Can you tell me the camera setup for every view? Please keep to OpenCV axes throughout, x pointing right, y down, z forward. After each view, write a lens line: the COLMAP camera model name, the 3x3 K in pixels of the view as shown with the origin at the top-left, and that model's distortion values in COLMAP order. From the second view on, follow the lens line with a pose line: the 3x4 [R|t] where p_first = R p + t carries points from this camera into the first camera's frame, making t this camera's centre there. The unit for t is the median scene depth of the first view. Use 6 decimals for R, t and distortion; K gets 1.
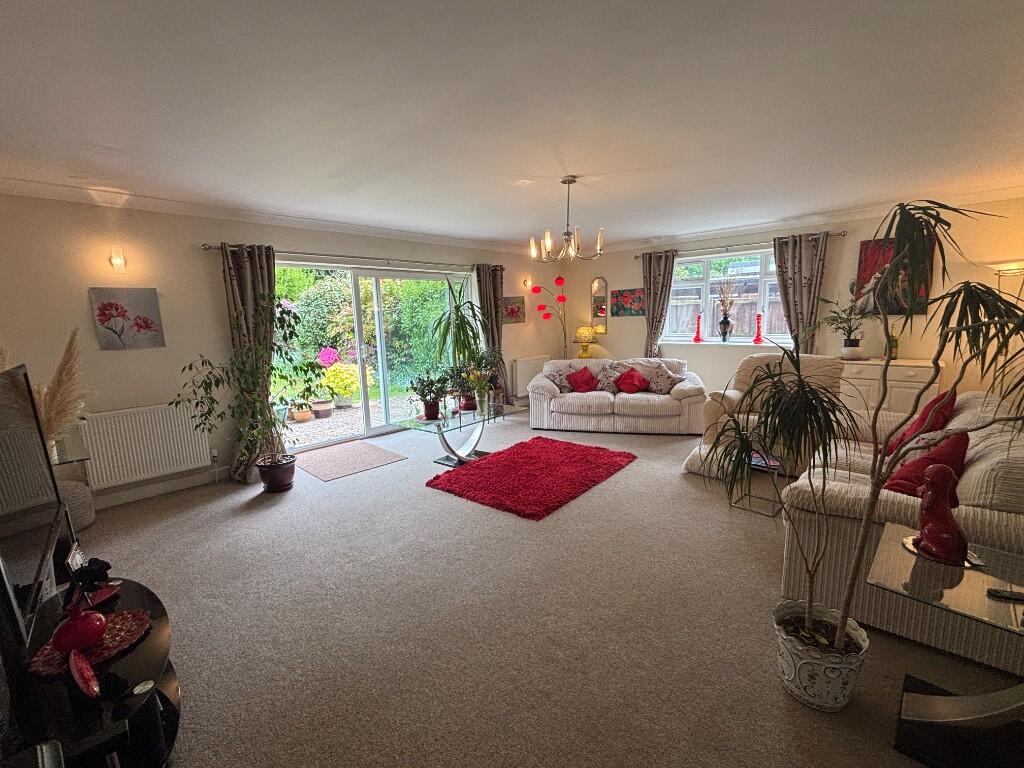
lens RADIAL K [[443.1, 0, 512.5], [0, 443.1, 386.0], [0, 0, 1]] dist [0.001043, -0.000272]
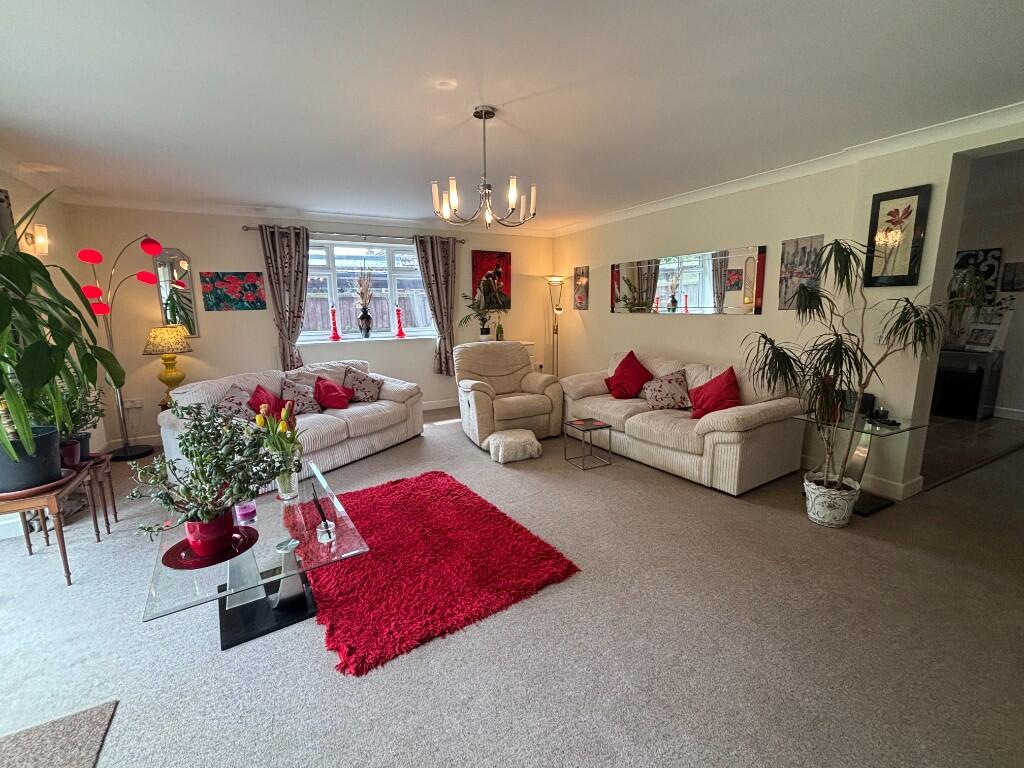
lens RADIAL K [[443.1, 0, 514.6], [0, 443.1, 382.0], [0, 0, 1]] dist [0.001043, -0.000272]
pose [[0.289857, -0.143825, 0.946201, -0.338029], [0.157091, 0.982385, 0.101203, -0.055093], [-0.944090, 0.119305, 0.307345, 0.436592]]
